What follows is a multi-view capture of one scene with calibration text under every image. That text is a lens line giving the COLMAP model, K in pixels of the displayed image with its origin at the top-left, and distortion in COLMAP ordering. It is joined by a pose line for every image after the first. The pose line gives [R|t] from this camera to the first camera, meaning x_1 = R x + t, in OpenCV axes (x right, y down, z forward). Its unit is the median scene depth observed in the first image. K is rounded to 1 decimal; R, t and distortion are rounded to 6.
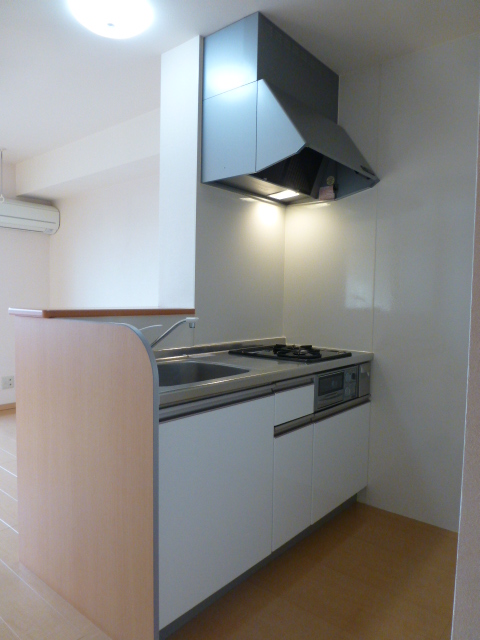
lens RADIAL K [[458.2, 0, 237.9], [0, 458.2, 324.8], [0, 0, 1]] dist [-0.048874, 0.024951]
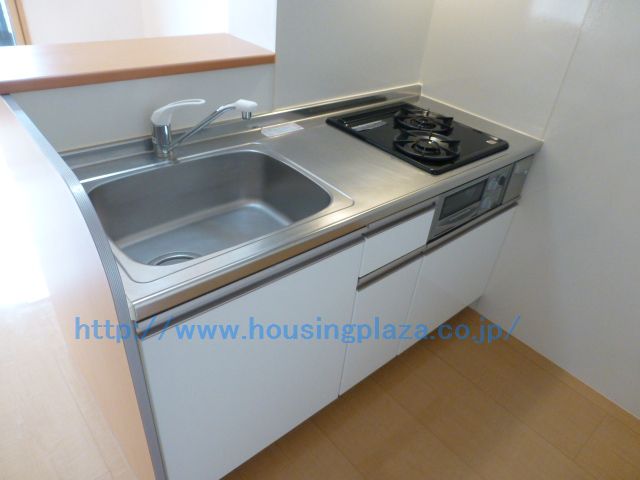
lens RADIAL K [[458.2, 0, 321.7], [0, 458.2, 243.1], [0, 0, 1]] dist [-0.048874, 0.024951]
pose [[0.985126, 0.147692, -0.087827, 0.061911], [-0.082236, 0.854012, 0.513712, -0.138677], [0.150877, -0.498849, 0.853455, 0.338200]]
